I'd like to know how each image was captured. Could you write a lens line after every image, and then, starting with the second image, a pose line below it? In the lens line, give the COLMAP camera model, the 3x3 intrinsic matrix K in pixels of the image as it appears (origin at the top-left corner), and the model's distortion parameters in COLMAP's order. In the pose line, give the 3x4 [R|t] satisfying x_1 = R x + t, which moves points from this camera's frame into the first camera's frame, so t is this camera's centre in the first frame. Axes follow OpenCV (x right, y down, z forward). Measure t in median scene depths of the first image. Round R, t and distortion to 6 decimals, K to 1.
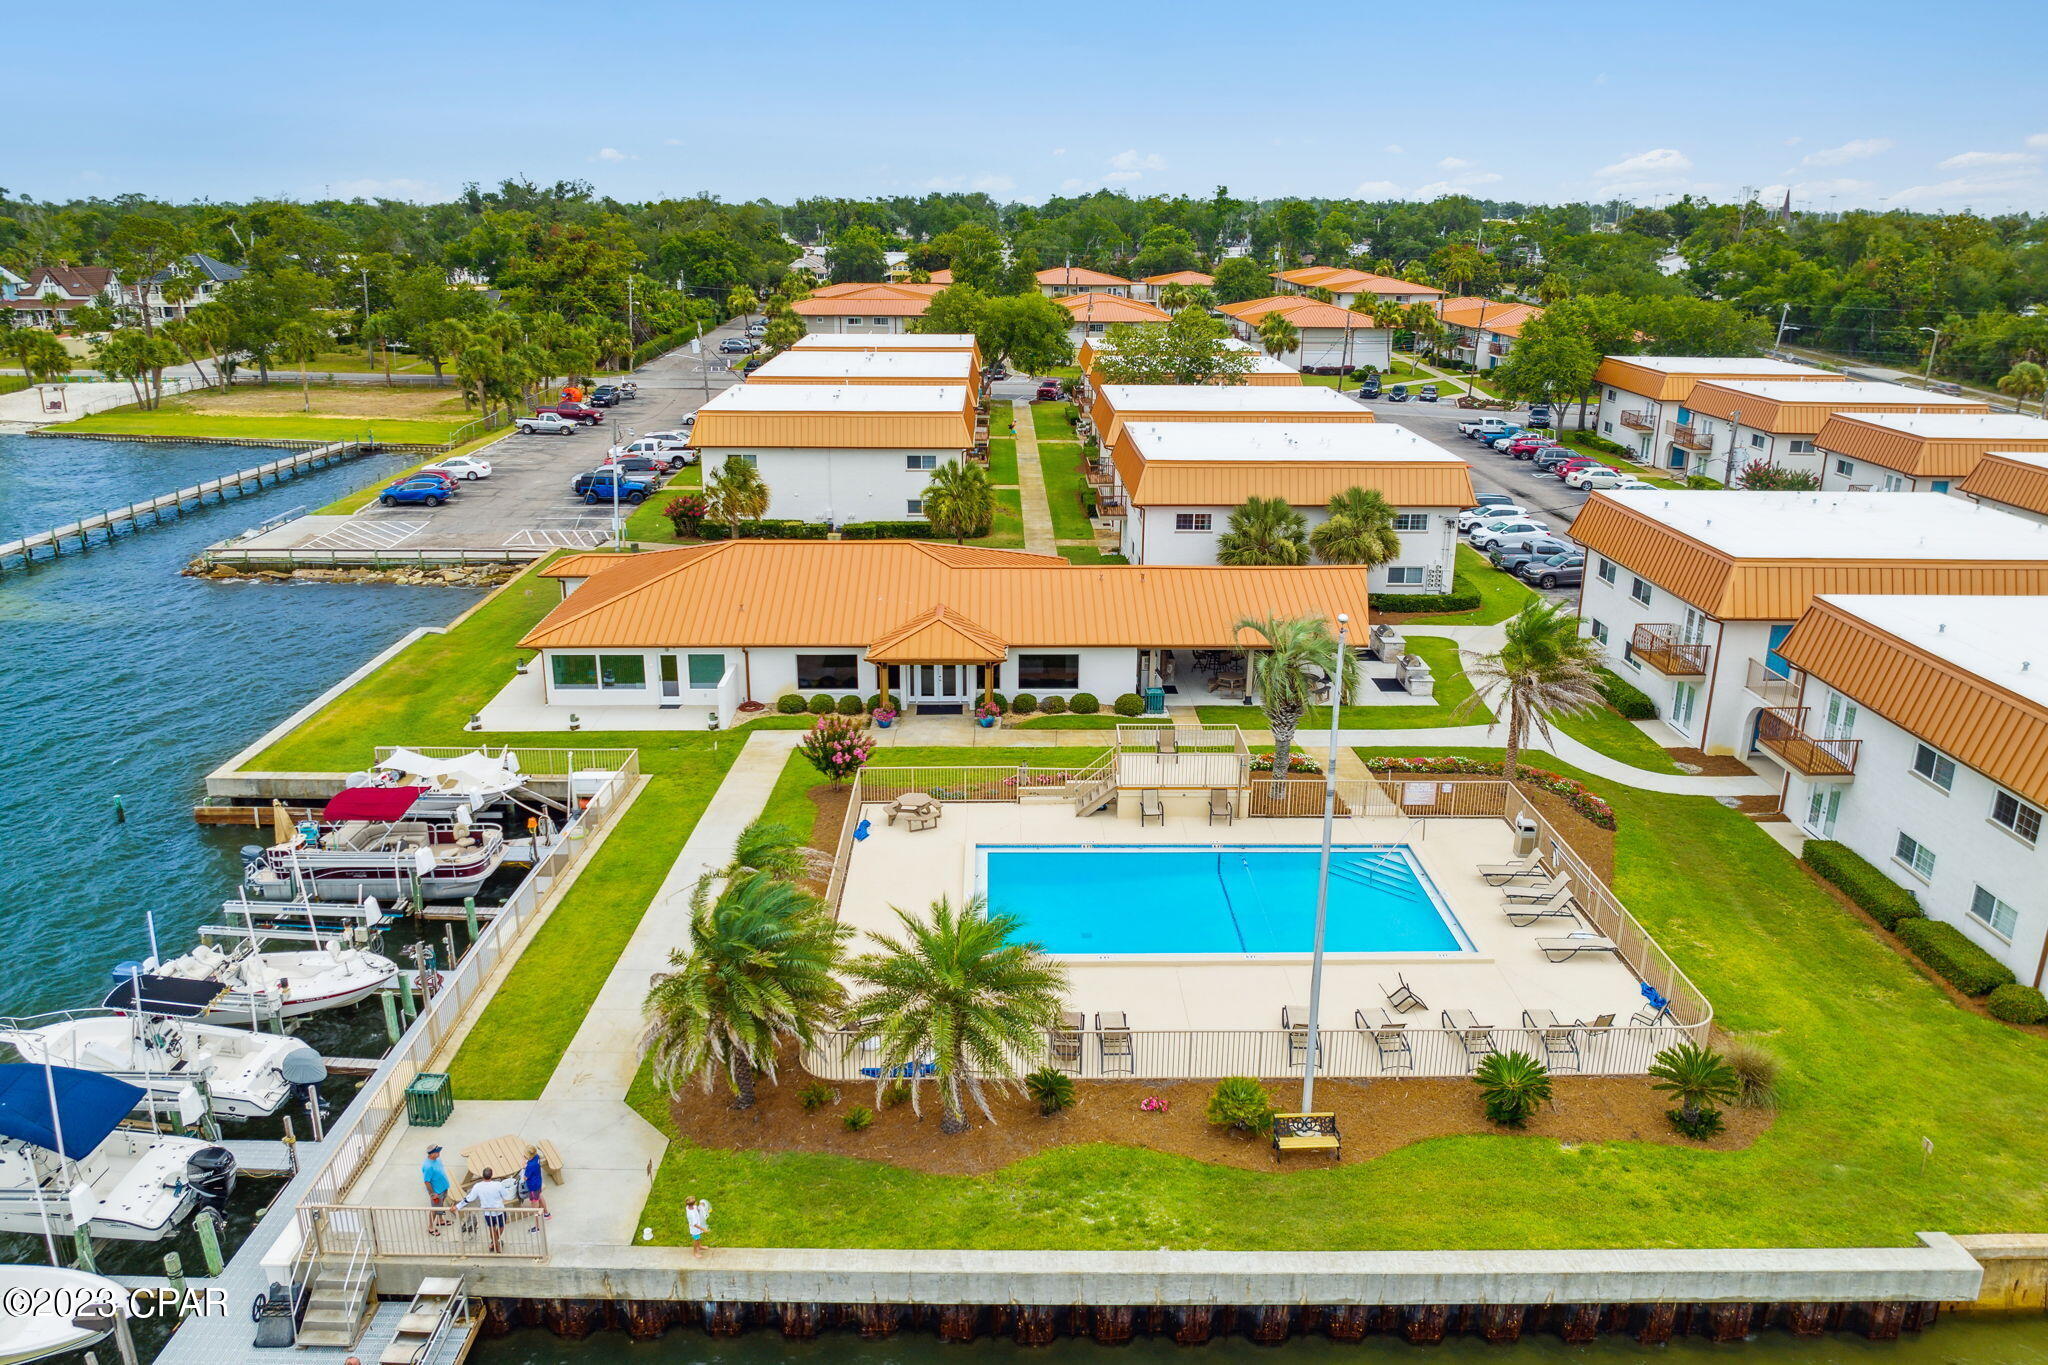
lens RADIAL K [[1493.0, 0, 1046.2], [0, 1493.0, 675.0], [0, 0, 1]] dist [-0.026686, -0.002751]
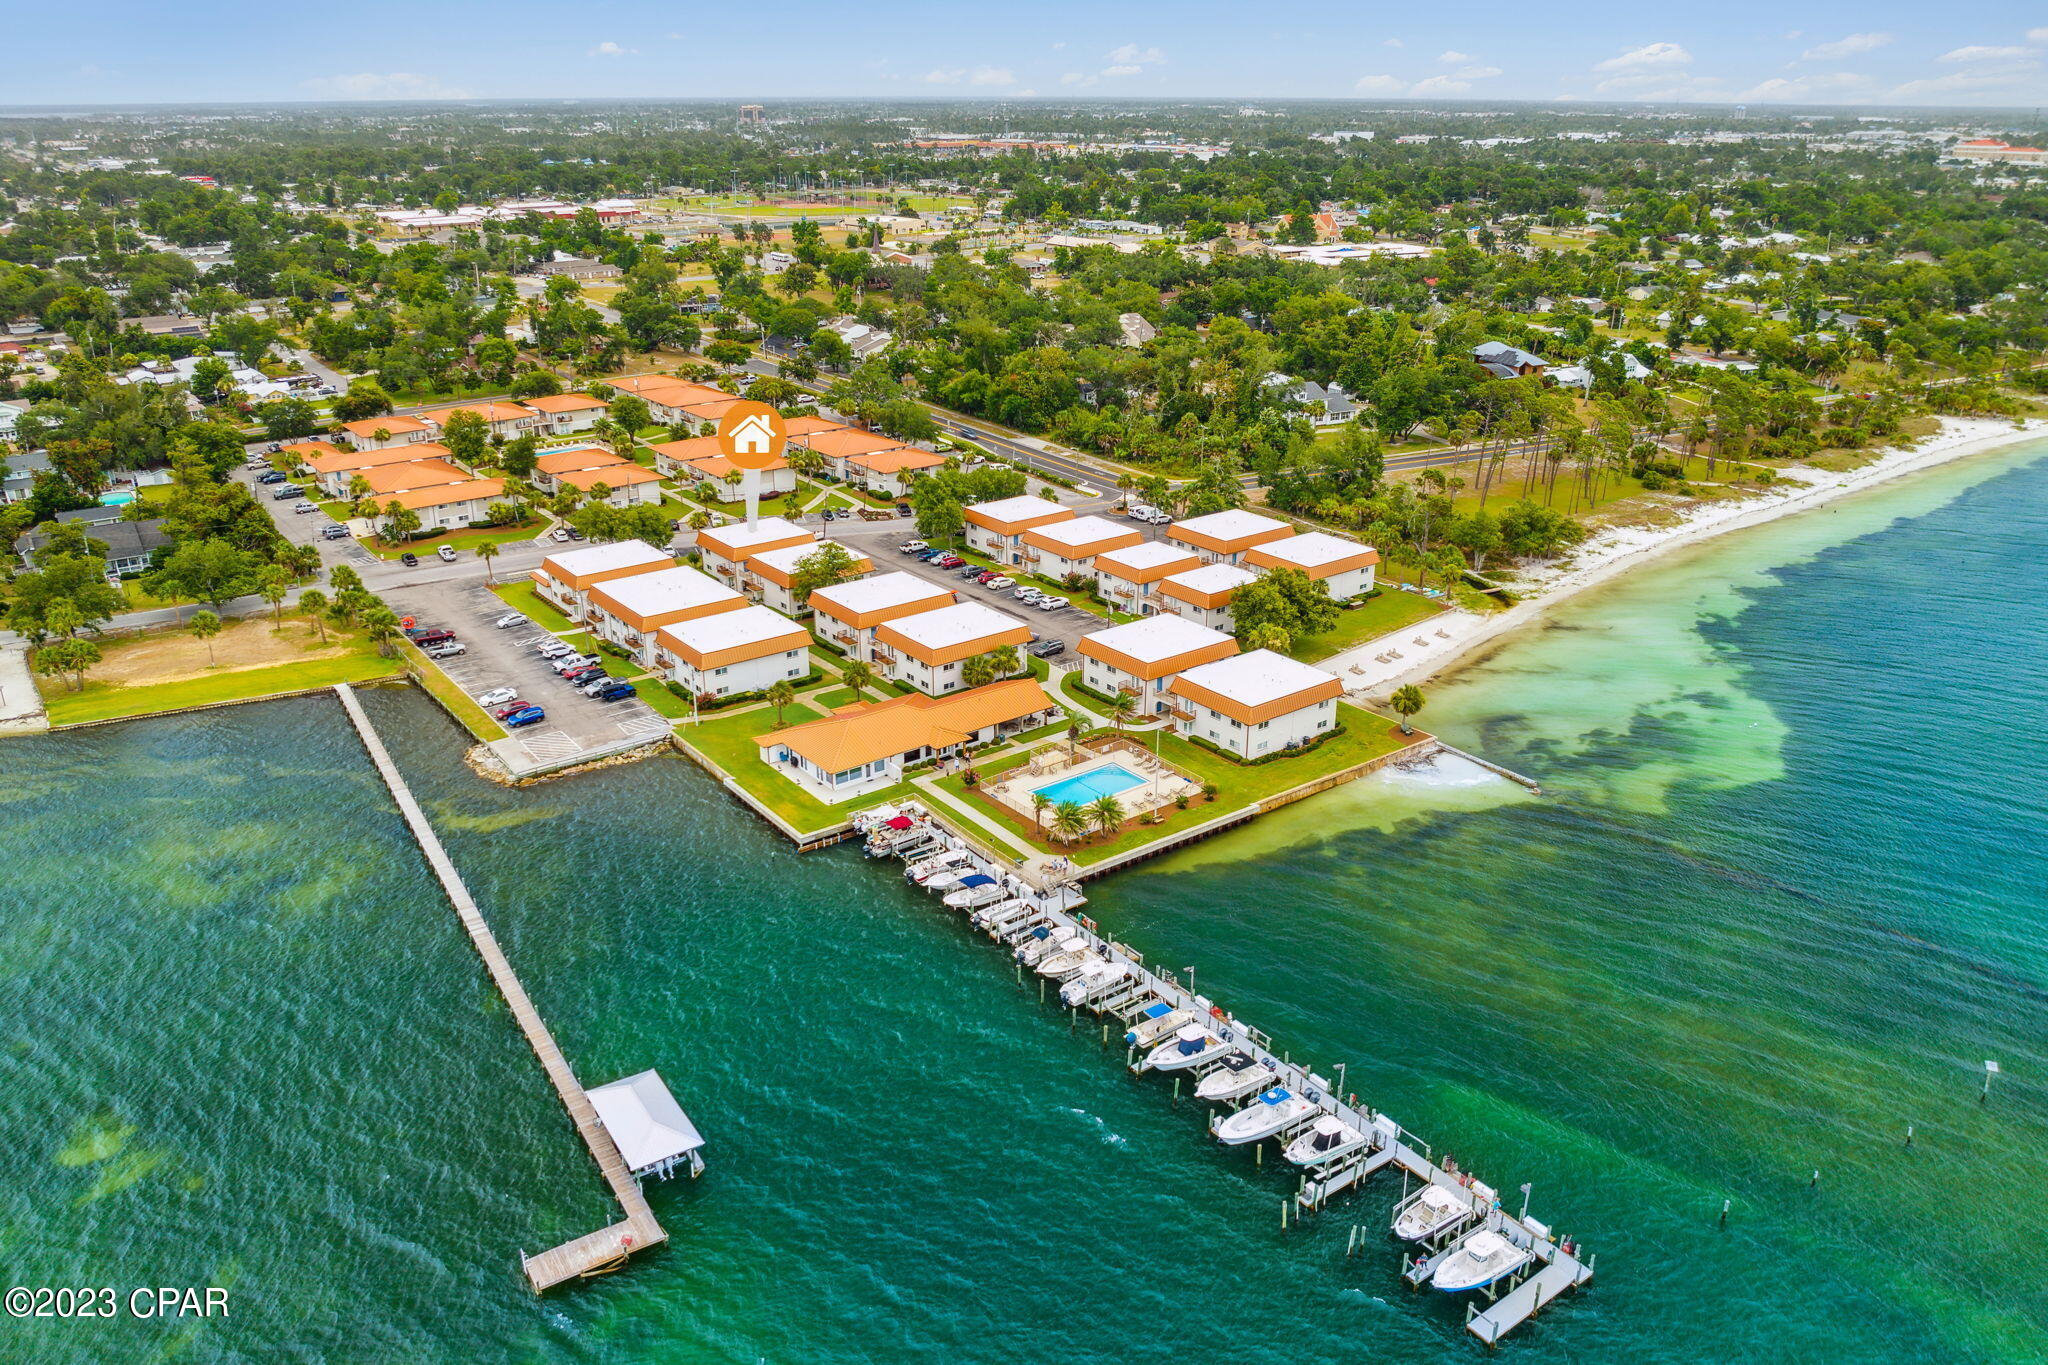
lens RADIAL K [[1493.0, 0, 1046.2], [0, 1493.0, 675.0], [0, 0, 1]] dist [-0.026686, -0.002751]
pose [[0.807554, -0.222805, 0.546090, -2.111428], [0.182927, 0.974859, 0.127230, -0.680007], [-0.560708, -0.002851, 0.828008, -2.294323]]
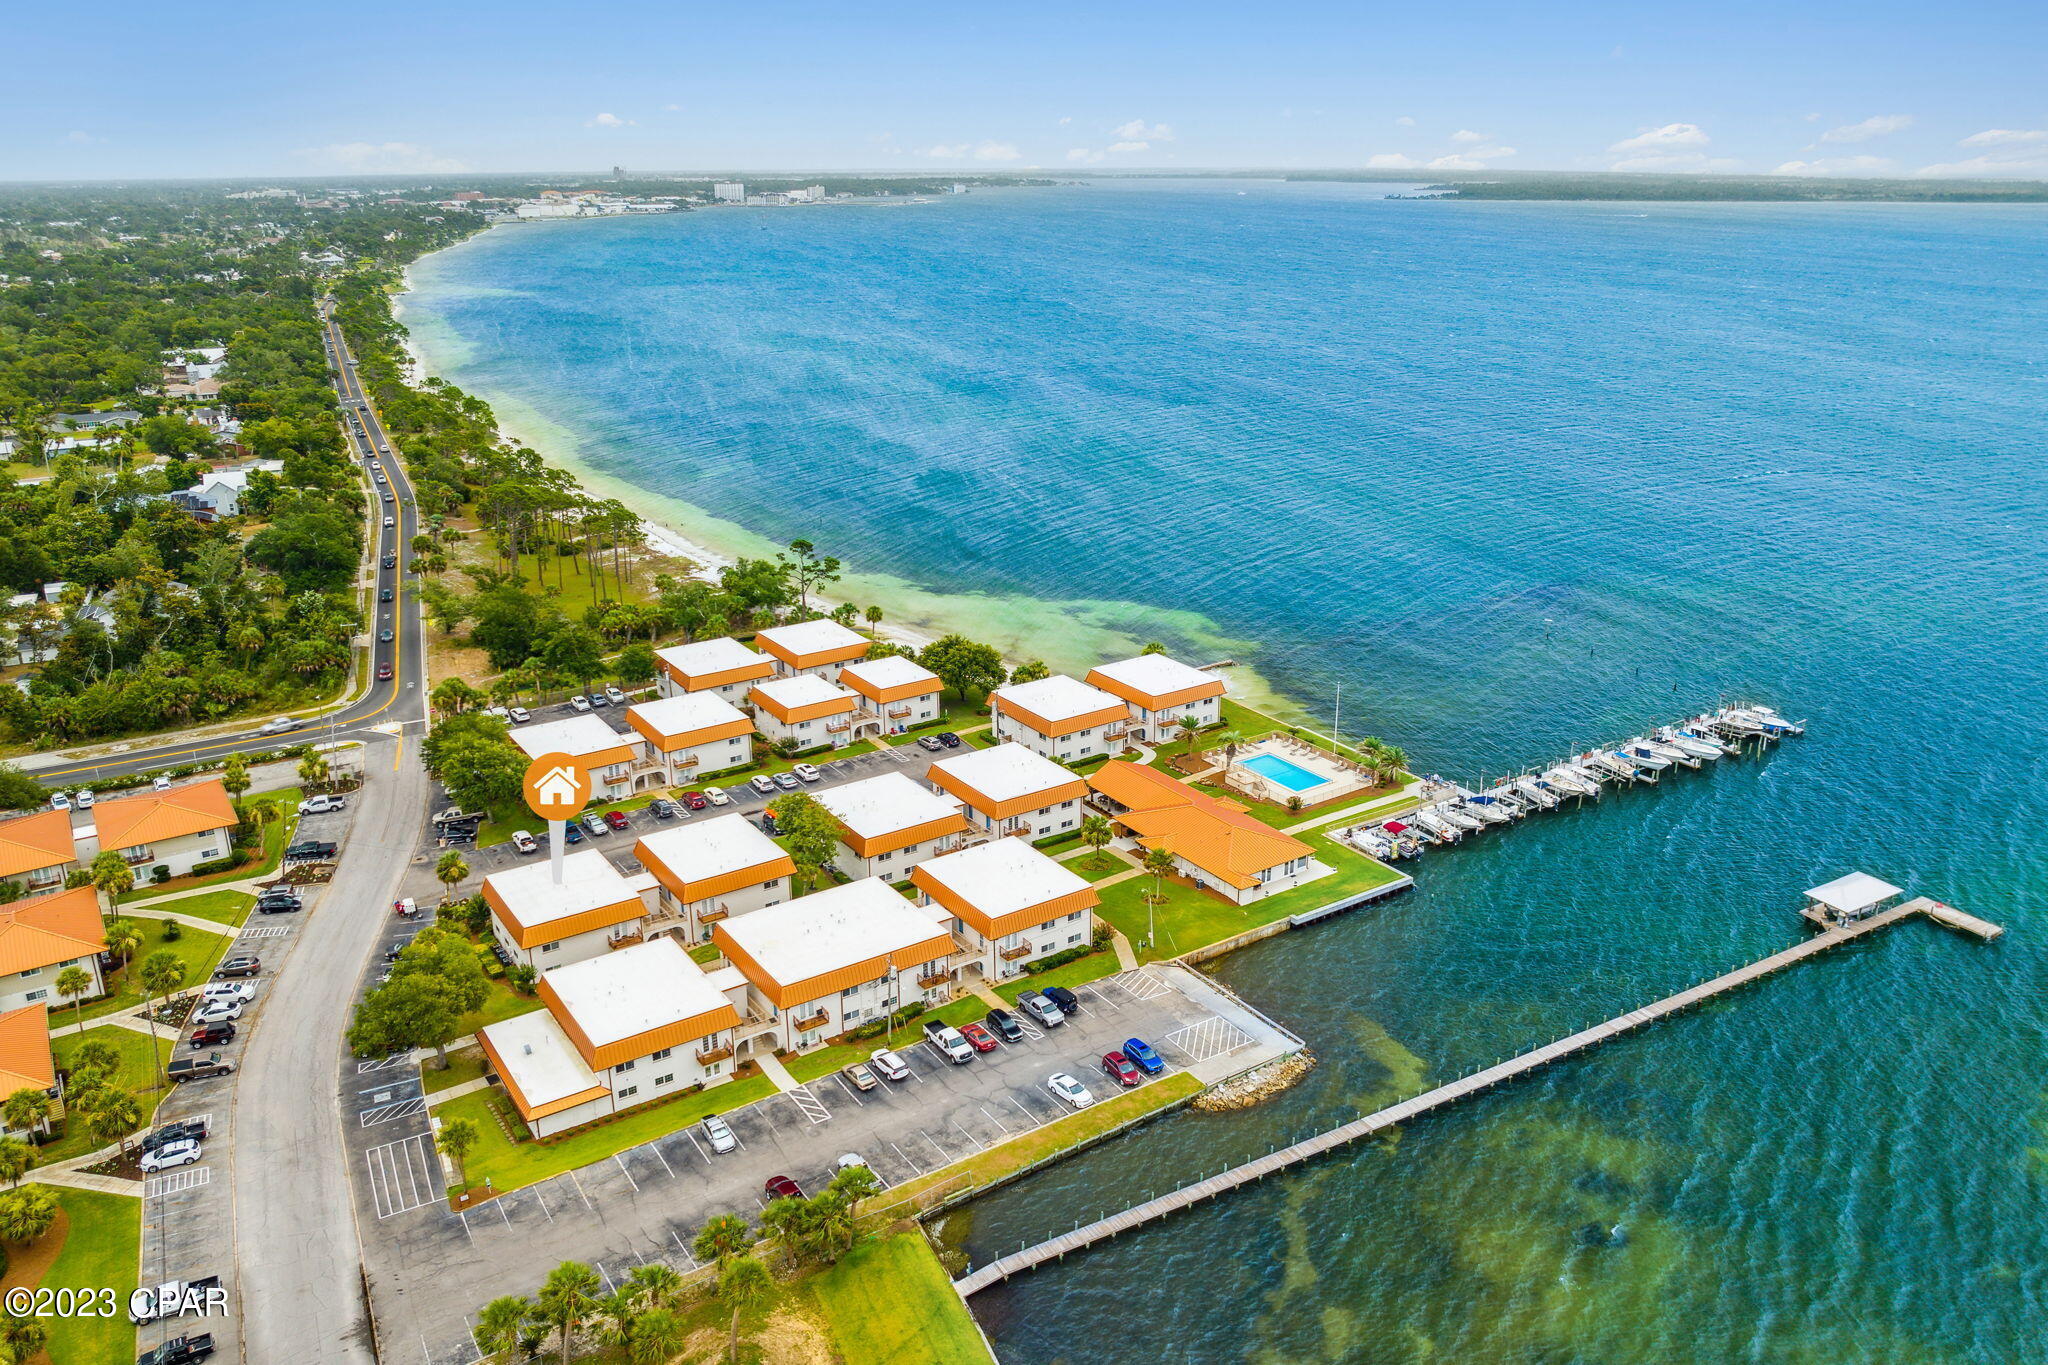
lens RADIAL K [[1510.9, 0, 987.7], [0, 1510.9, 682.5], [0, 0, 1]] dist [-0.001027, -0.000290]
pose [[-0.522470, -0.284205, 0.803898, -3.247876], [0.260372, 0.844603, 0.467816, -2.629763], [-0.811931, 0.453732, -0.367281, 3.358980]]
